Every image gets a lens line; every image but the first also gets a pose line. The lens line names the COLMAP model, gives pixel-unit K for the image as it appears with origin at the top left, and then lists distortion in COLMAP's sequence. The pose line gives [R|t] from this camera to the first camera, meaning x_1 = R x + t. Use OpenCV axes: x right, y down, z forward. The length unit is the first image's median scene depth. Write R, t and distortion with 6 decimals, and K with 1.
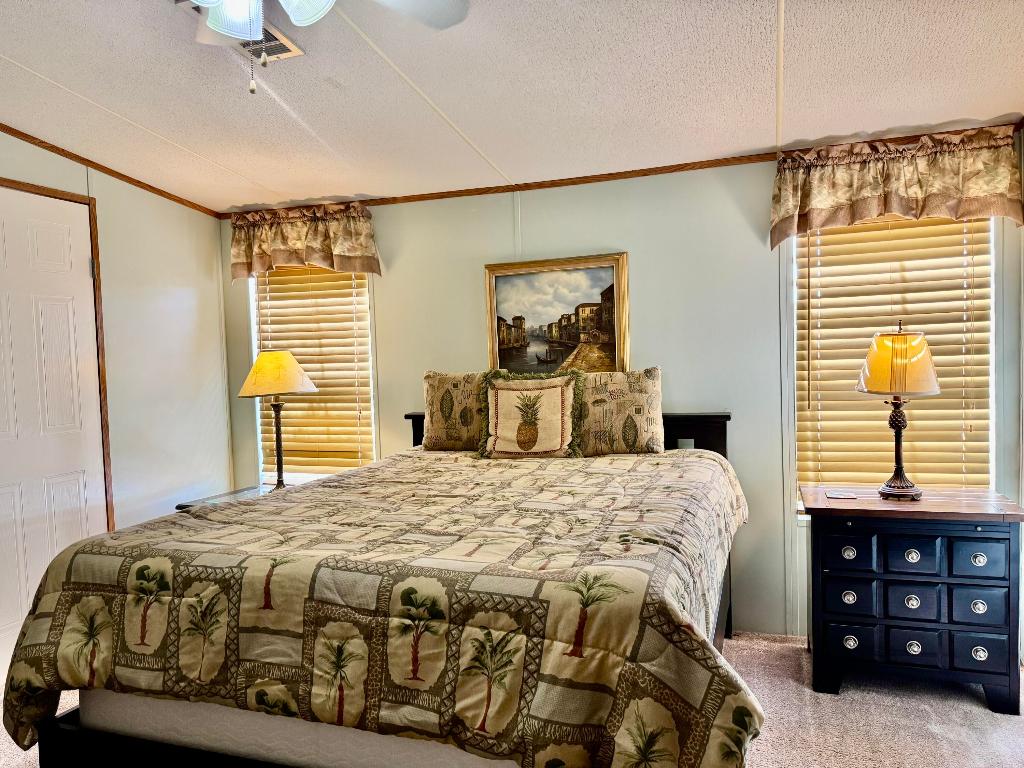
lens RADIAL K [[722.9, 0, 512.0], [0, 722.9, 384.0], [0, 0, 1]] dist [0.044668, -0.001607]
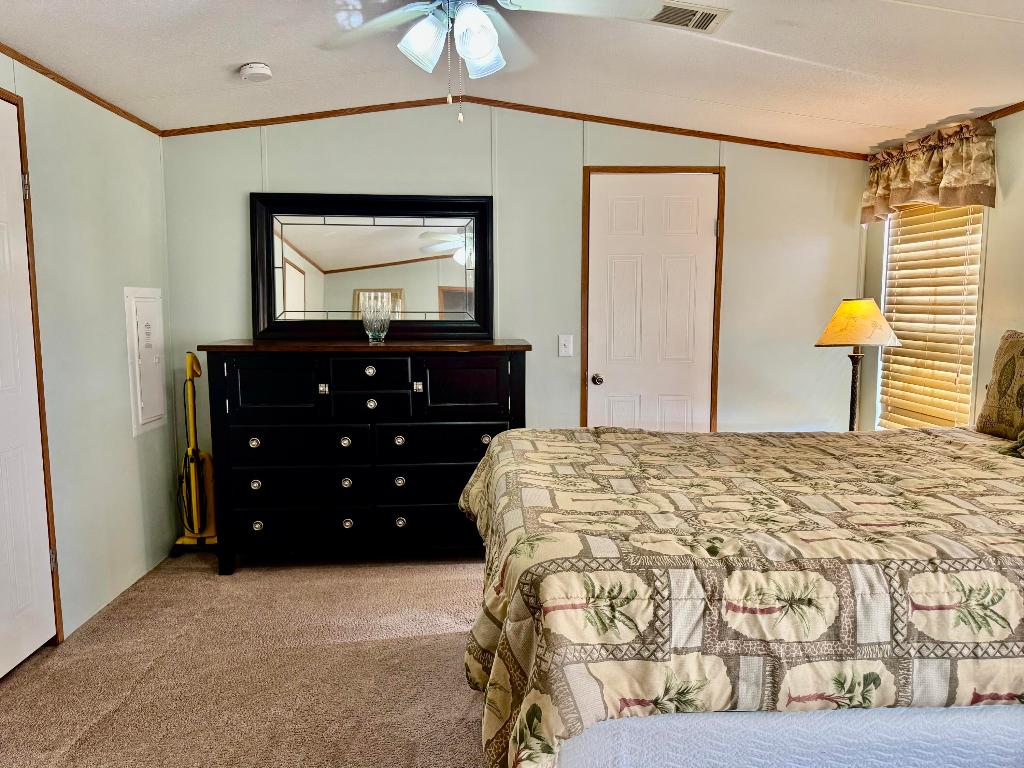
lens RADIAL K [[721.4, 0, 512.0], [0, 721.4, 384.0], [0, 0, 1]] dist [-0.005022, -0.002267]
pose [[0.392047, 0.129155, -0.910834, 0.354018], [-0.051633, 0.991624, 0.118386, -0.023111], [0.918495, 0.000616, 0.395432, 0.200156]]
